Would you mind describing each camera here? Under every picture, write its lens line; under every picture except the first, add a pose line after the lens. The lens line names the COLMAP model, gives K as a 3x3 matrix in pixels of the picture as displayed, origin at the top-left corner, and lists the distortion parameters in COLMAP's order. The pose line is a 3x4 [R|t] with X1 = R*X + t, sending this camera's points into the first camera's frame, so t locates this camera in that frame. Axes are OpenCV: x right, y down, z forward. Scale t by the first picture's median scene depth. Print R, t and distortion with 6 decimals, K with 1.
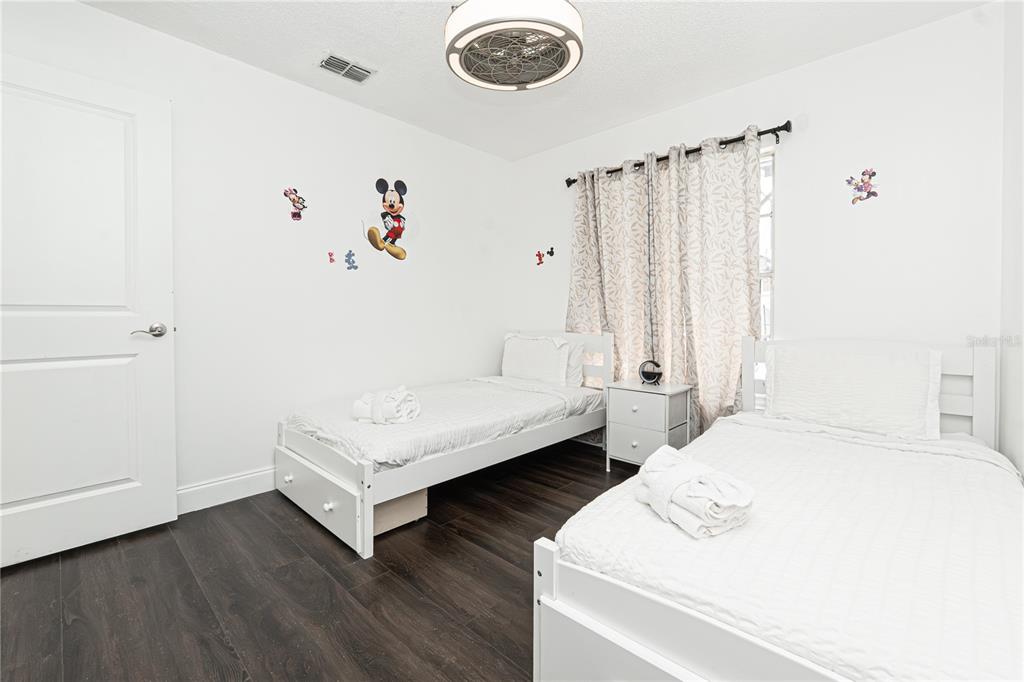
lens RADIAL K [[432.4, 0, 517.0], [0, 432.4, 324.9], [0, 0, 1]] dist [-0.001258, -0.000350]
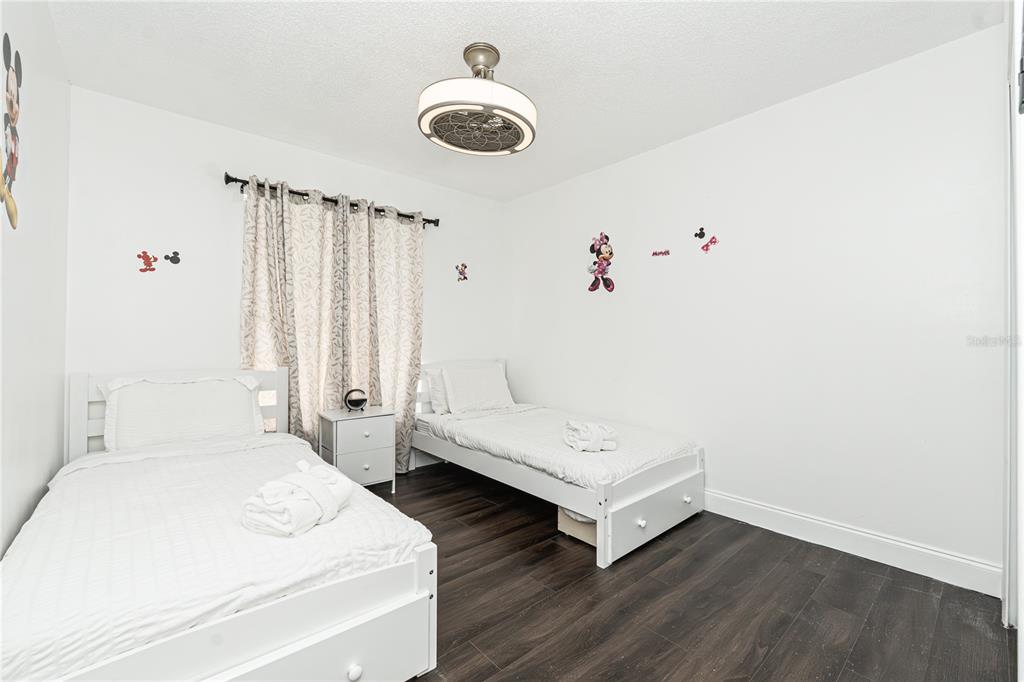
lens RADIAL K [[428.5, 0, 515.4], [0, 428.5, 336.9], [0, 0, 1]] dist [-0.000915, -0.000122]
pose [[0.102063, 0.011857, 0.994707, -0.835995], [0.019445, 0.999714, -0.013912, -0.030340], [-0.994588, 0.020763, 0.101804, 0.576146]]
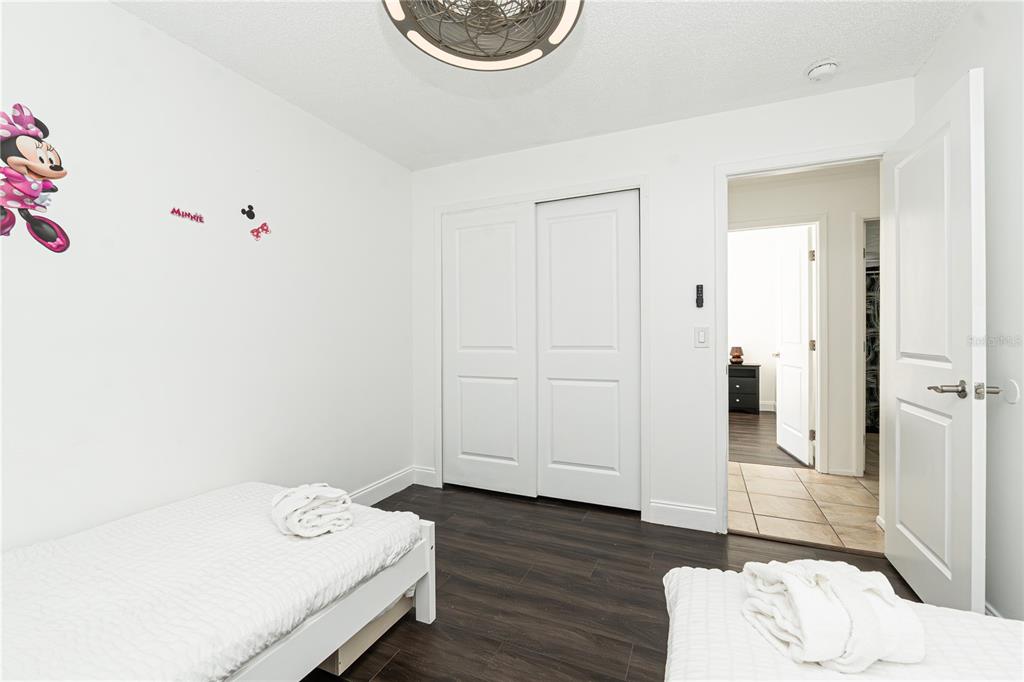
lens RADIAL K [[428.5, 0, 515.4], [0, 428.5, 336.9], [0, 0, 1]] dist [-0.000915, -0.000122]
pose [[-0.945324, 0.007195, -0.326054, 0.124129], [-0.003074, 0.999516, 0.030967, -0.085646], [0.326119, 0.030276, -0.944844, 1.214500]]
